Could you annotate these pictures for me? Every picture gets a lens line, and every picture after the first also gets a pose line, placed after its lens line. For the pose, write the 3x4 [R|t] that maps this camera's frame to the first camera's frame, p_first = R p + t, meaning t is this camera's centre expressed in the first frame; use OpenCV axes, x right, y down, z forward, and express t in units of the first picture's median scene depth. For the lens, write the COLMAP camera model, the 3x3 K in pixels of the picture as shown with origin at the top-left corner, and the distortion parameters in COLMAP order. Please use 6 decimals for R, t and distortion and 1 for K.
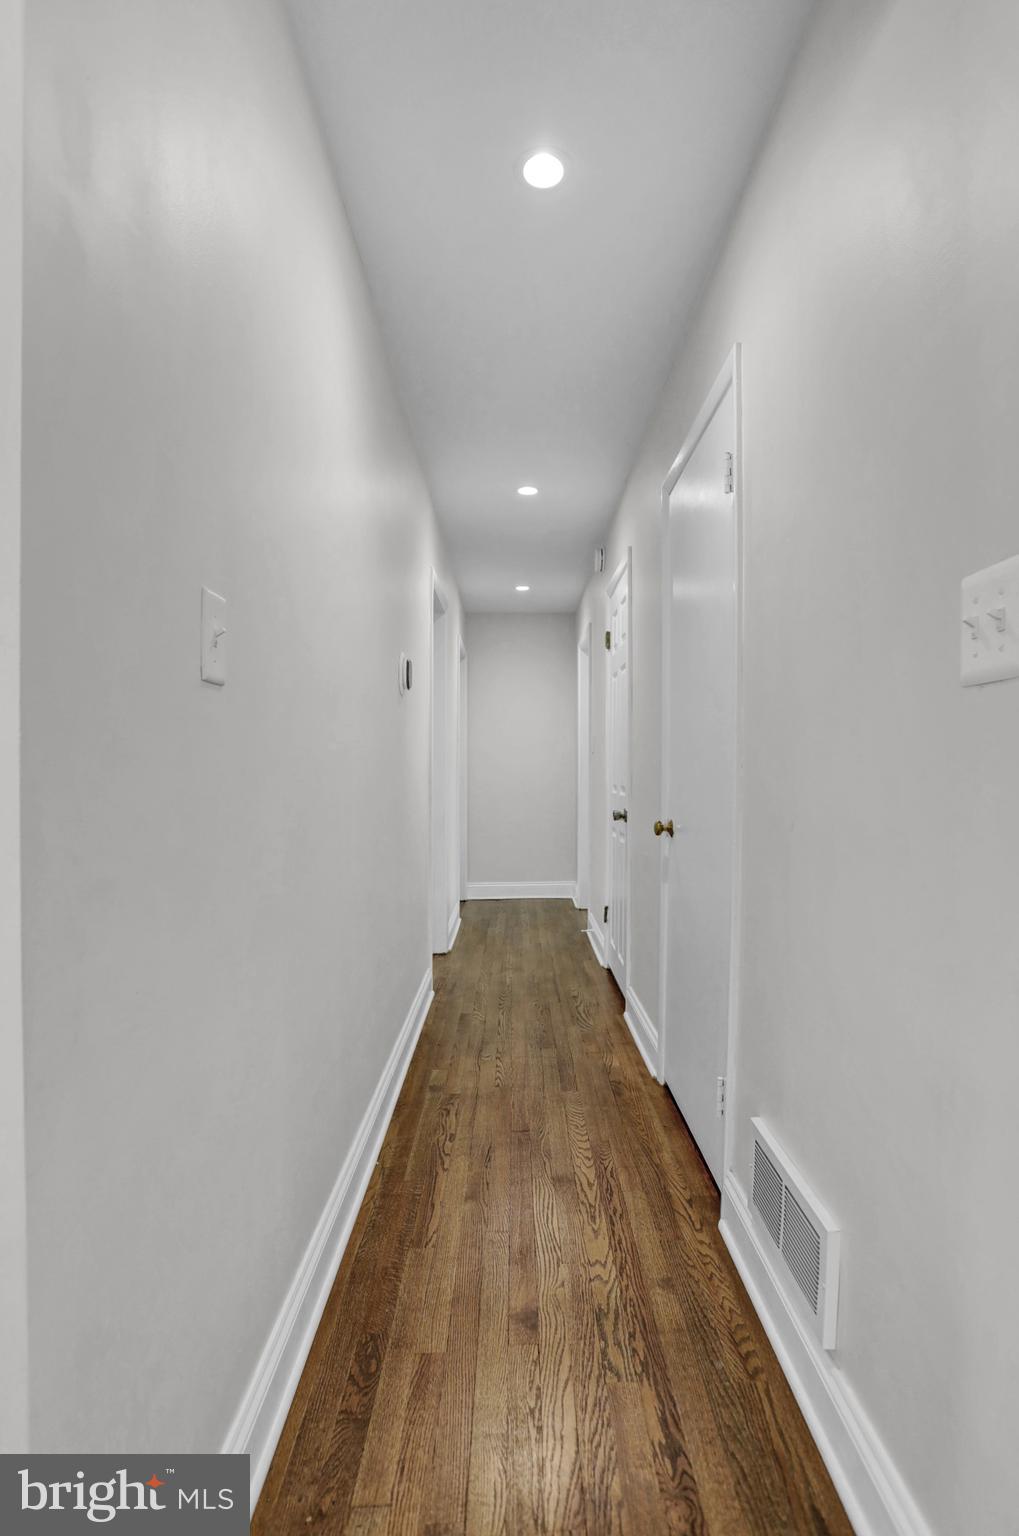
lens RADIAL K [[733.3, 0, 509.4], [0, 733.3, 771.2], [0, 0, 1]] dist [-0.000242, 0.000124]
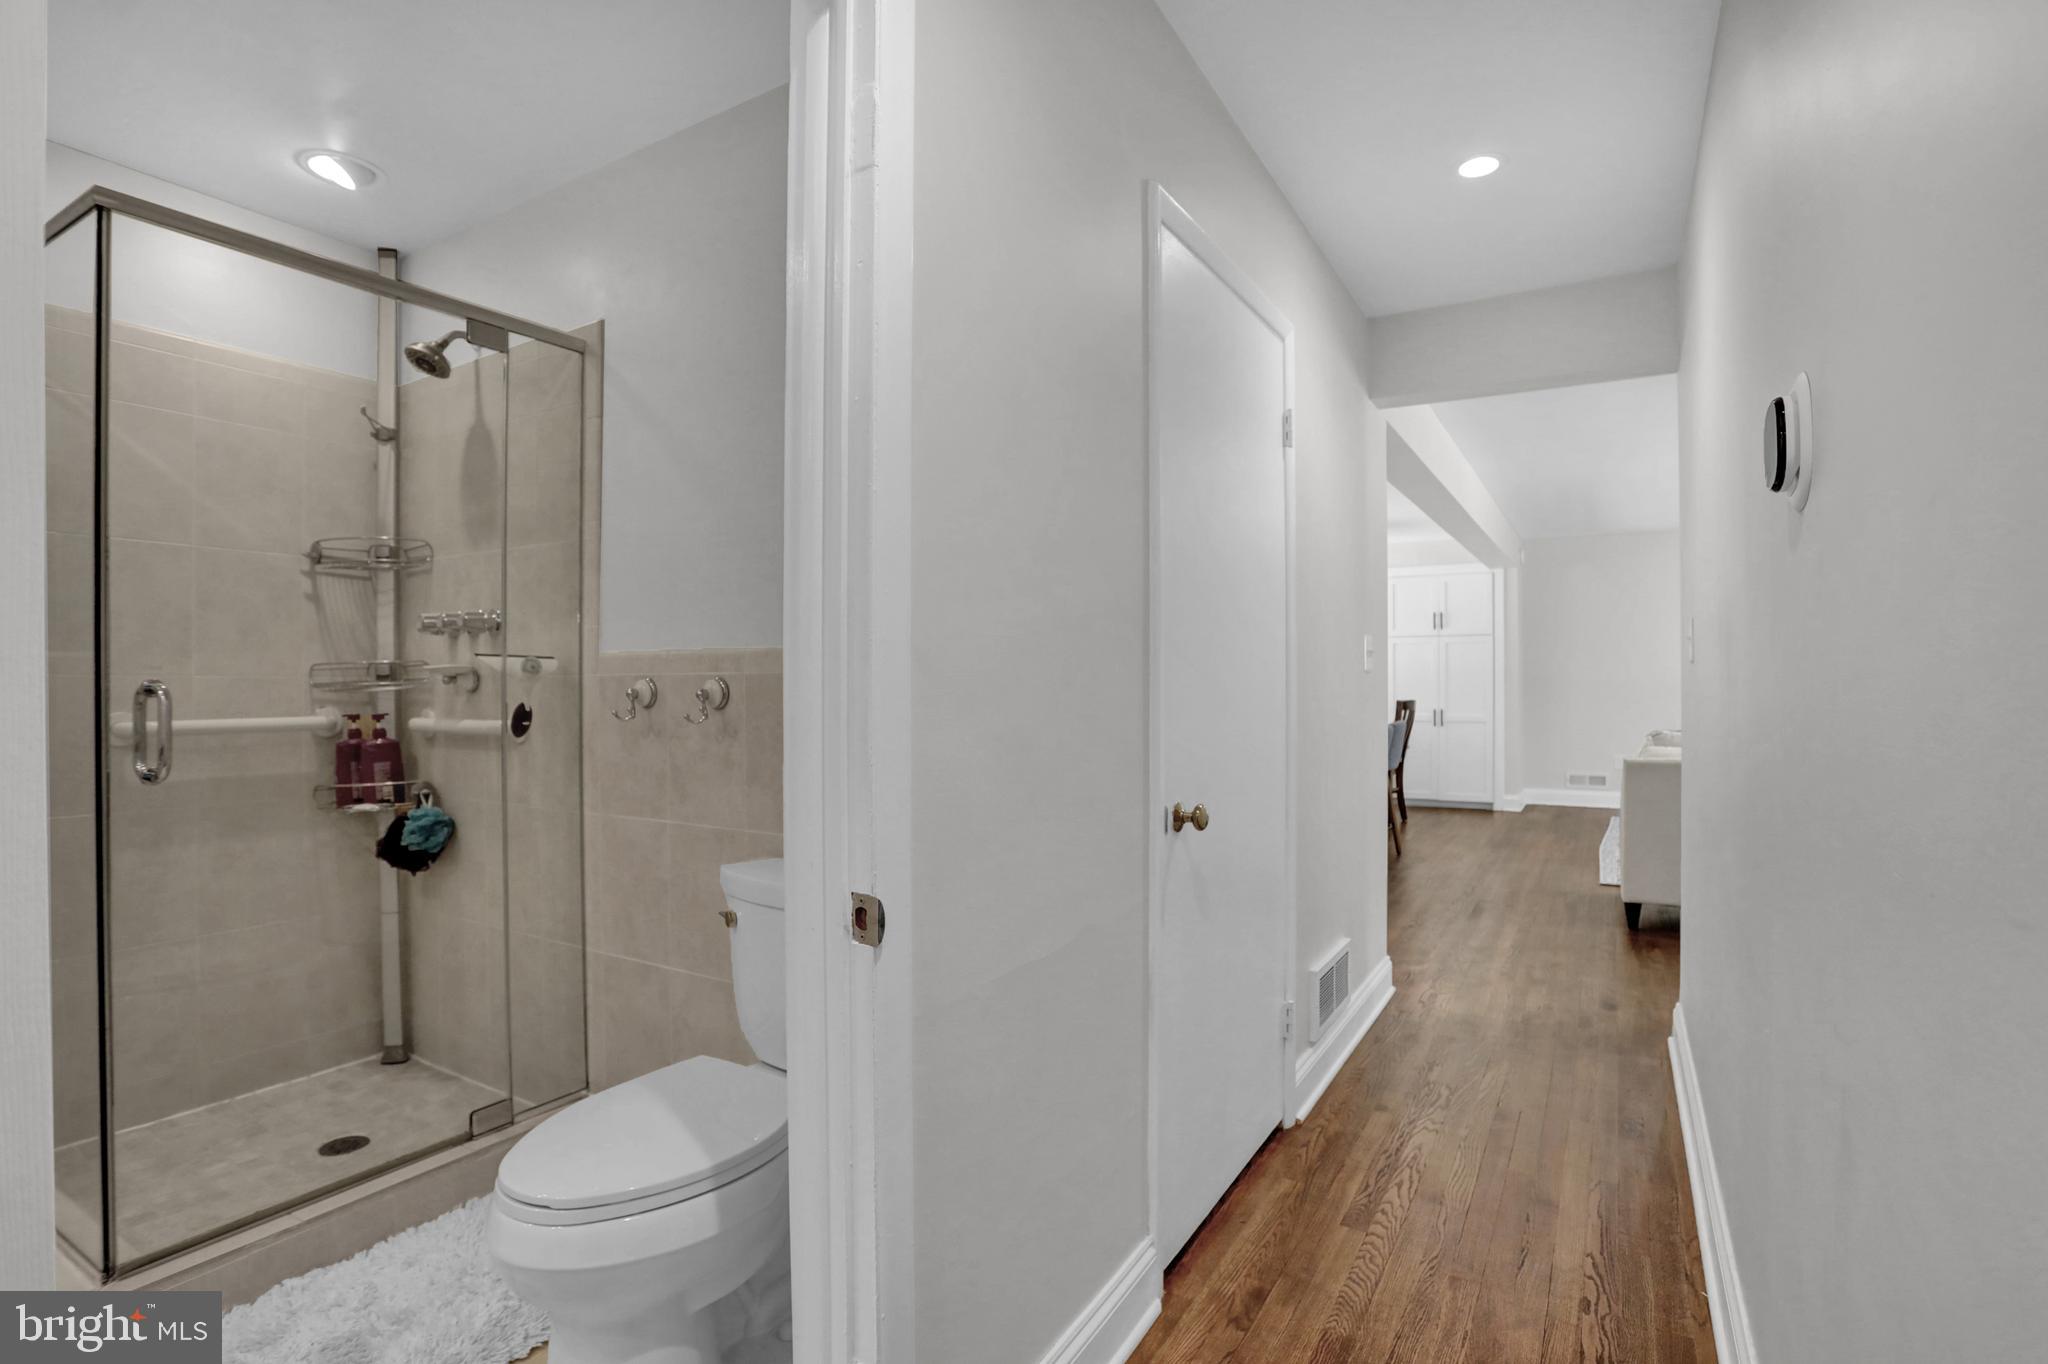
lens RADIAL K [[977.7, 0, 1023.9], [0, 977.7, 687.4], [0, 0, 1]] dist [-0.000242, 0.000124]
pose [[-0.855050, 0.006033, 0.518510, -0.114552], [0.005182, 0.999982, -0.003091, -0.038484], [-0.518519, 0.000044, -0.855066, 2.154171]]
